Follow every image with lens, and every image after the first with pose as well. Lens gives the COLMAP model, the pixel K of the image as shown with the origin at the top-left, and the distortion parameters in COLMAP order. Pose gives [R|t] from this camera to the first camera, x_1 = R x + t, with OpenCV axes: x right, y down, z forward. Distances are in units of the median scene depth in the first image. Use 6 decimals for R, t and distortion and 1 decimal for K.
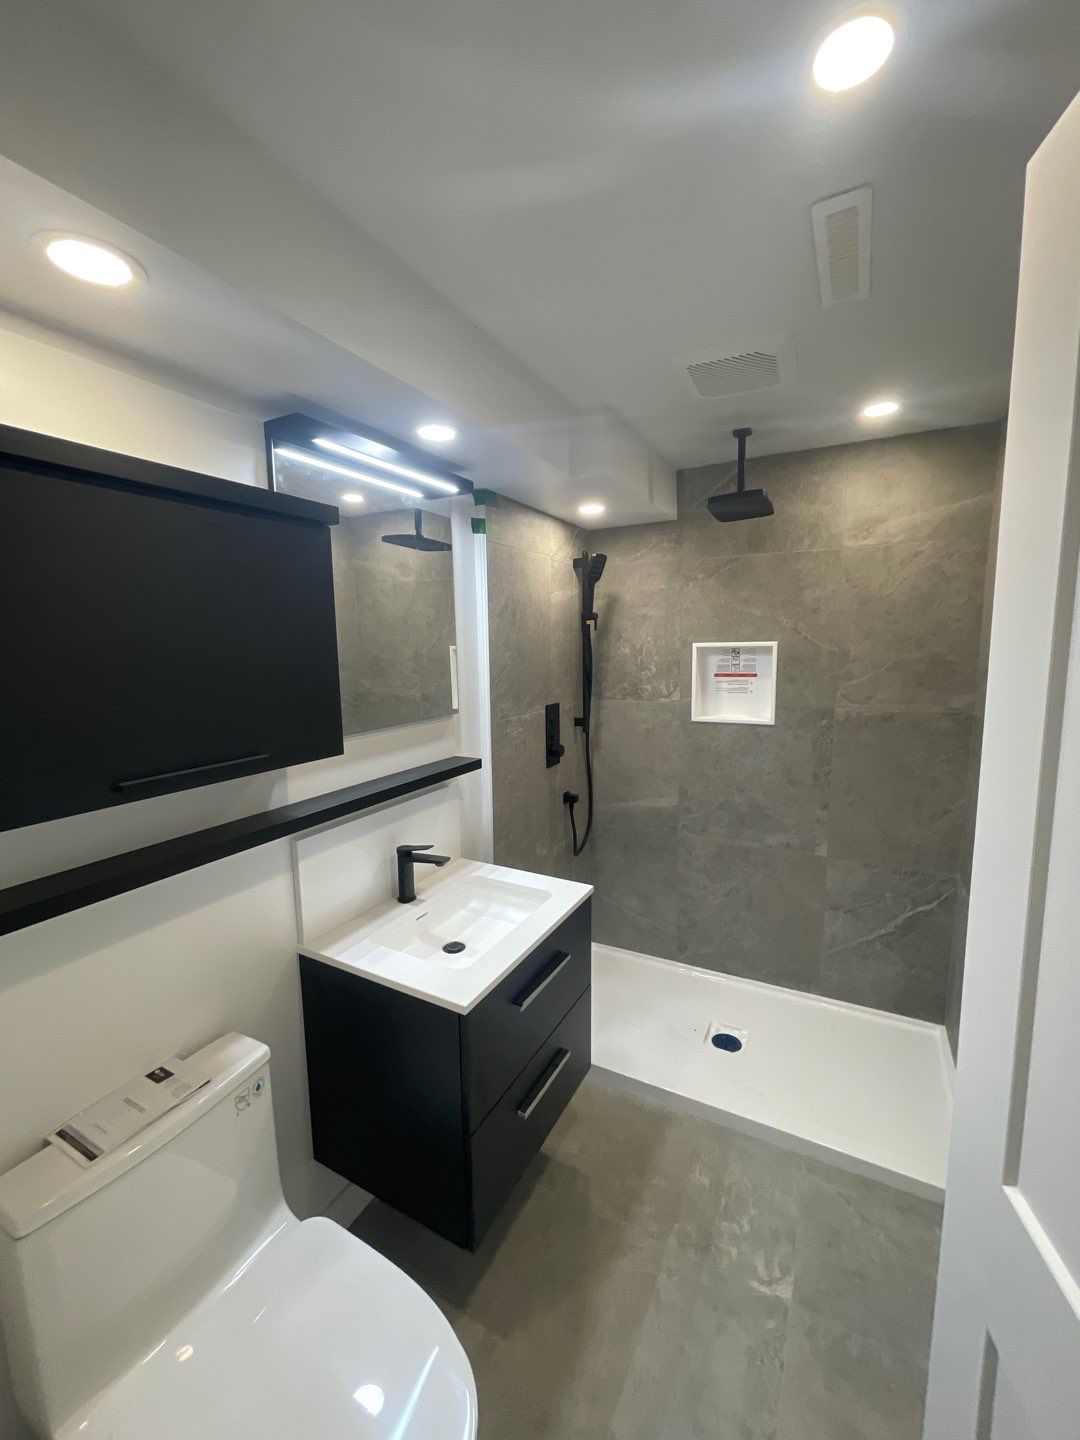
lens RADIAL K [[578.5, 0, 540.0], [0, 578.5, 720.0], [0, 0, 1]] dist [-0.002730, -0.000418]
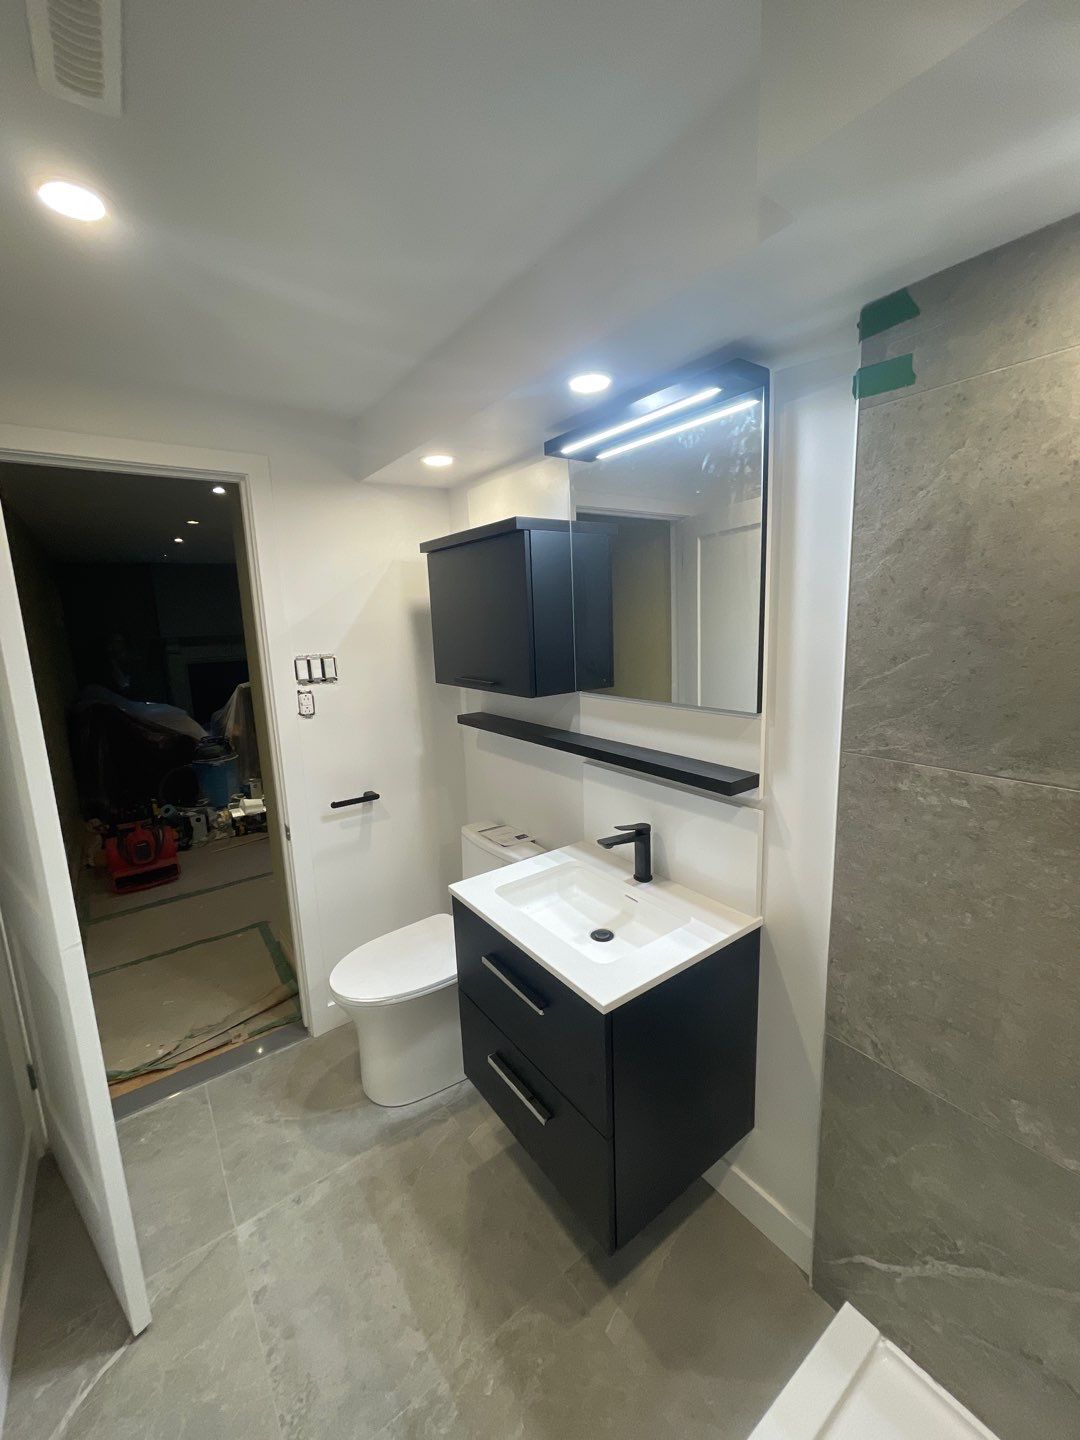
lens RADIAL K [[582.7, 0, 541.8], [0, 582.7, 719.2], [0, 0, 1]] dist [-0.000405, 0.000403]
pose [[-0.435605, 0.185381, -0.880842, 0.536967], [-0.078606, 0.966991, 0.242385, -0.140994], [0.896699, 0.174823, -0.406654, 0.981830]]
